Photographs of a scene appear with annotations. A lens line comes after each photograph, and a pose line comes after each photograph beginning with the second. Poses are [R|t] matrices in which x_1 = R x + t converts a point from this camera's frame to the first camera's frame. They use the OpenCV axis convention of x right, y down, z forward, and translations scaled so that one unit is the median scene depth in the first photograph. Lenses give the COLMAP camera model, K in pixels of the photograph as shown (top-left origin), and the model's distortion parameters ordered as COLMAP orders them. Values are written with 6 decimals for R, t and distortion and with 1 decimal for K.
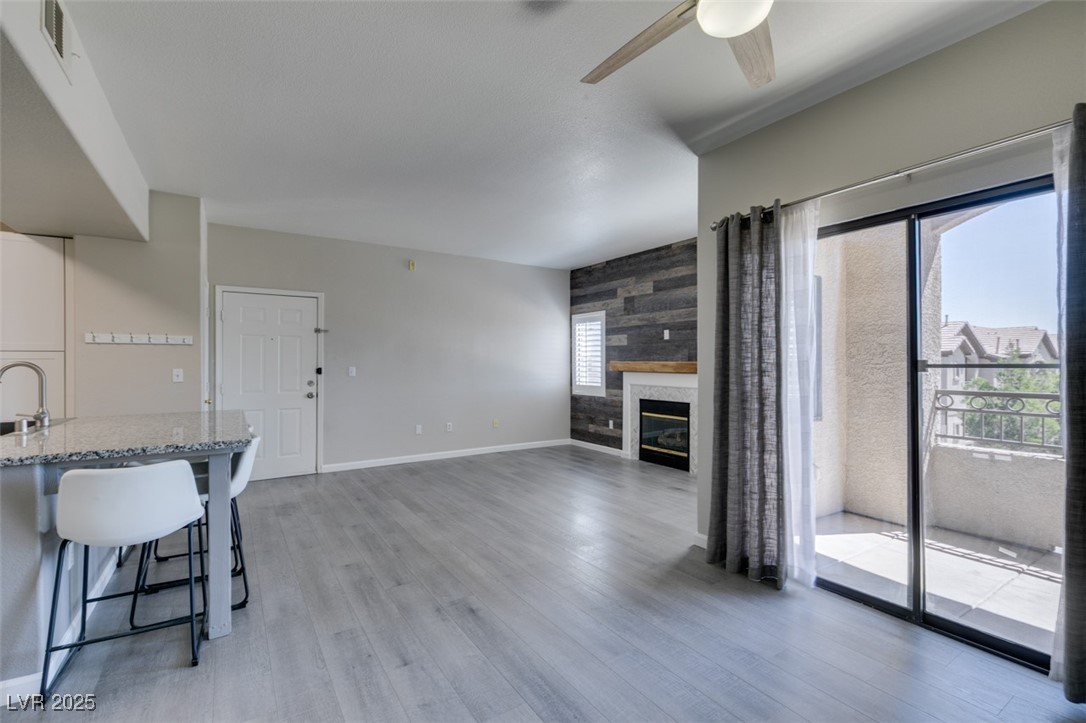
lens RADIAL K [[485.3, 0, 540.7], [0, 485.3, 359.8], [0, 0, 1]] dist [0.003741, -0.000743]
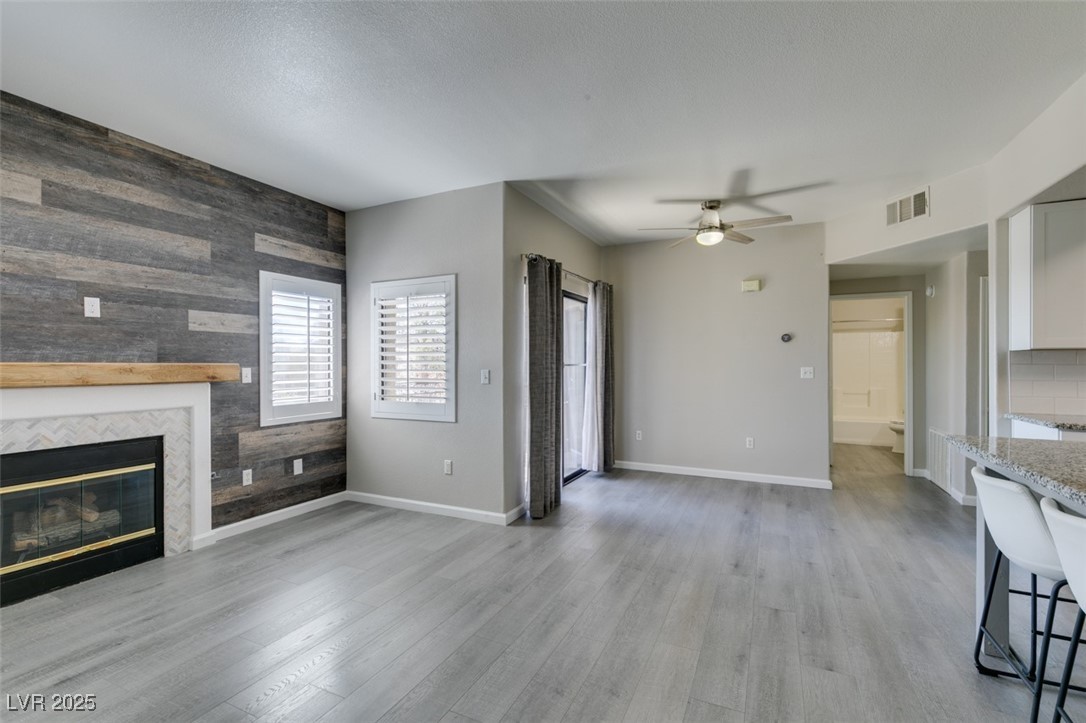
lens RADIAL K [[485.3, 0, 542.4], [0, 485.3, 364.9], [0, 0, 1]] dist [0.003741, -0.000743]
pose [[-0.526013, -0.001003, 0.850476, -0.397714], [-0.002233, 0.999997, -0.000202, 0.005082], [-0.850473, -0.002006, -0.526014, 0.886260]]
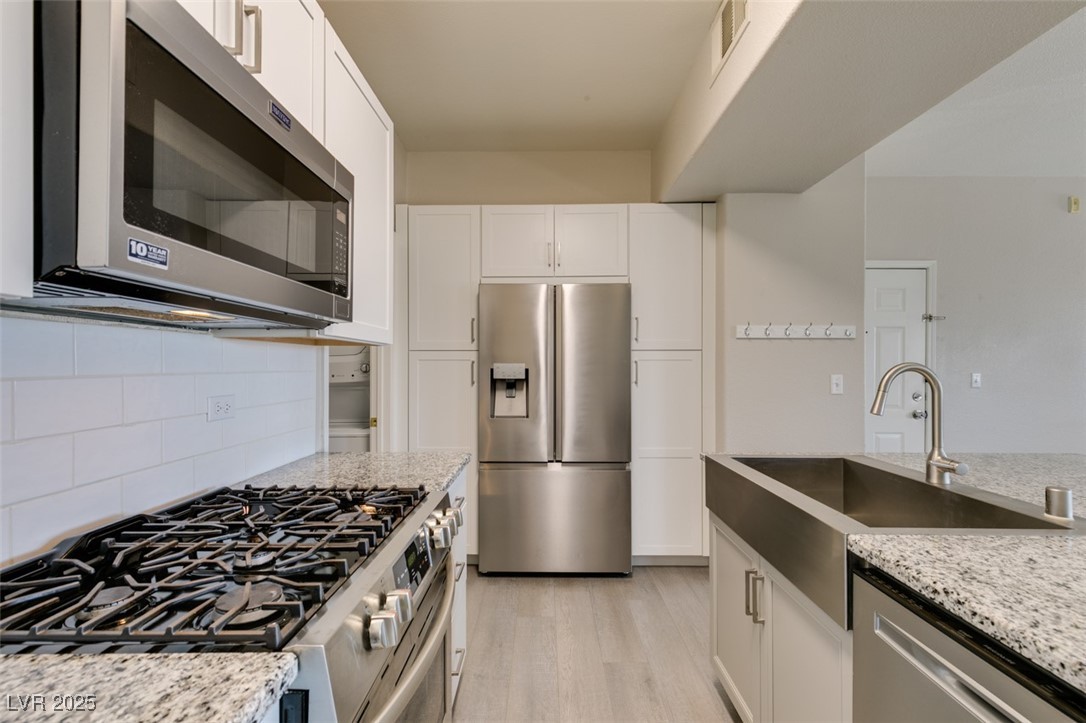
lens RADIAL K [[485.3, 0, 541.7], [0, 485.3, 362.9], [0, 0, 1]] dist [0.003741, -0.000743]
pose [[0.836347, 0.001238, -0.548199, -0.517336], [-0.001160, 0.999999, 0.000489, 0.001559], [0.548199, 0.000227, 0.836348, 0.148348]]
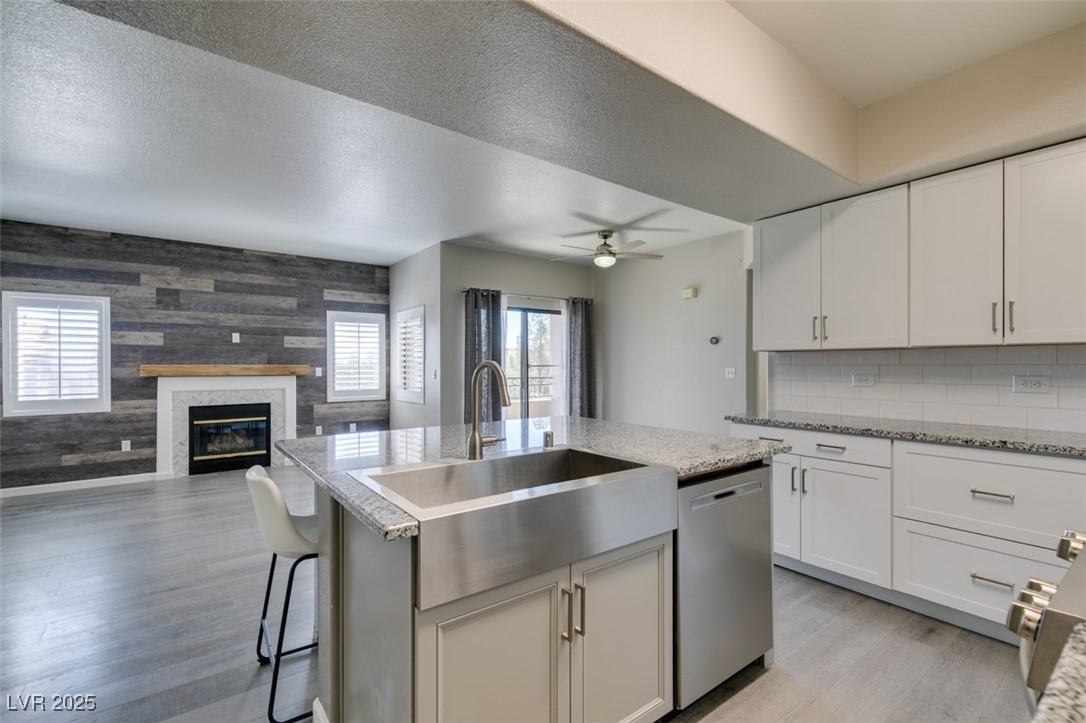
lens RADIAL K [[485.3, 0, 542.3], [0, 485.3, 365.6], [0, 0, 1]] dist [0.003741, -0.000743]
pose [[-0.076737, -0.000187, 0.997051, -0.795482], [-0.001441, 0.999999, 0.000077, 0.004265], [-0.997050, -0.001431, -0.076737, 0.456475]]
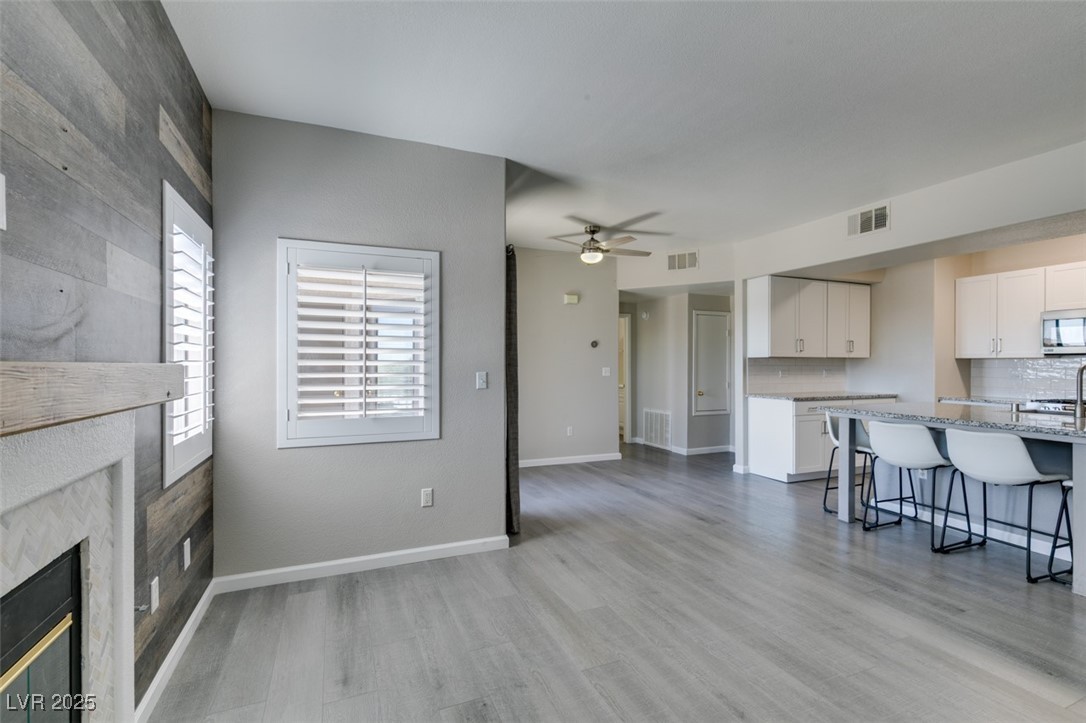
lens RADIAL K [[485.3, 0, 542.0], [0, 485.3, 364.6], [0, 0, 1]] dist [0.003741, -0.000743]
pose [[-0.986001, -0.001991, 0.166728, 0.048919], [-0.002406, 0.999994, -0.002287, 0.004308], [-0.166723, -0.002656, -0.986000, 1.149667]]
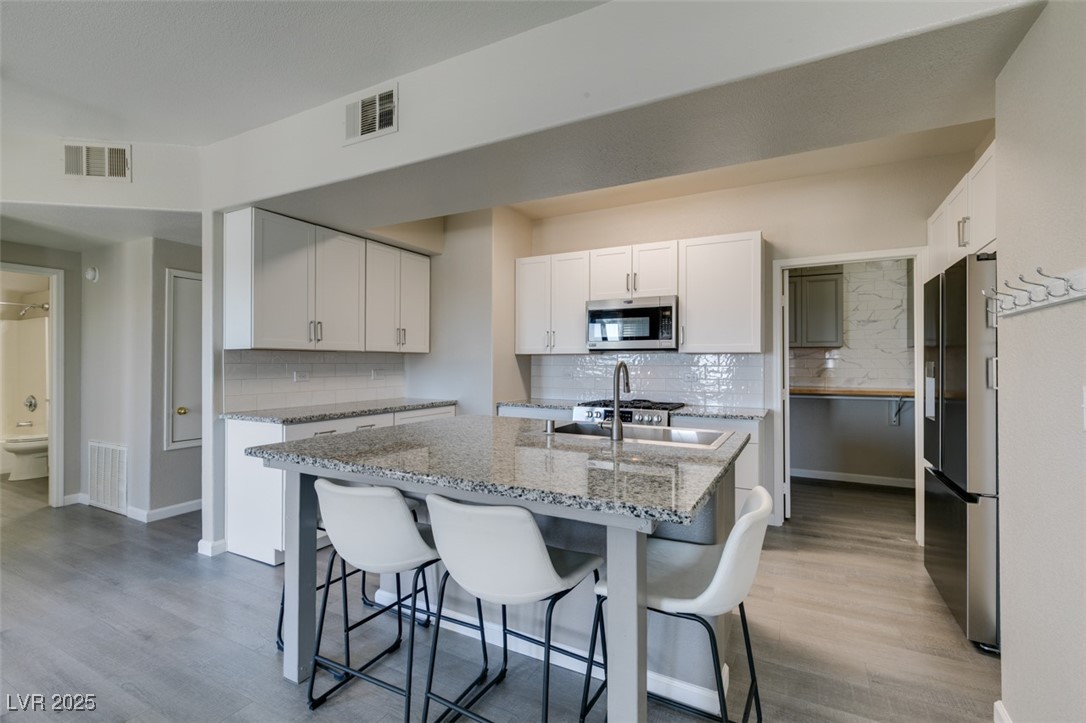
lens RADIAL K [[485.3, 0, 541.5], [0, 485.3, 358.8], [0, 0, 1]] dist [0.003741, -0.000743]
pose [[-0.870750, -0.004781, -0.491702, -0.241061], [0.000759, 0.999938, -0.011067, 0.004250], [0.491725, -0.010010, -0.870693, 0.781629]]
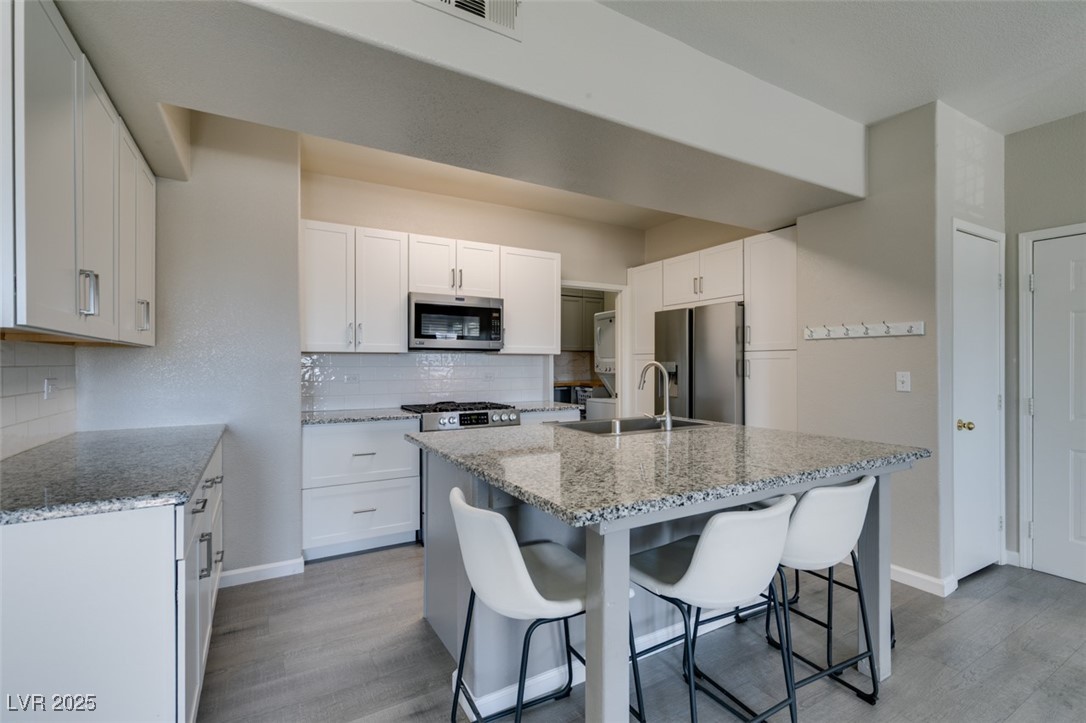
lens RADIAL K [[485.3, 0, 544.2], [0, 485.3, 363.5], [0, 0, 1]] dist [0.003741, -0.000743]
pose [[-0.044425, 0.002238, -0.999010, -0.035912], [0.005525, 0.999983, 0.001995, 0.002129], [0.998997, -0.005431, -0.044437, 0.382552]]
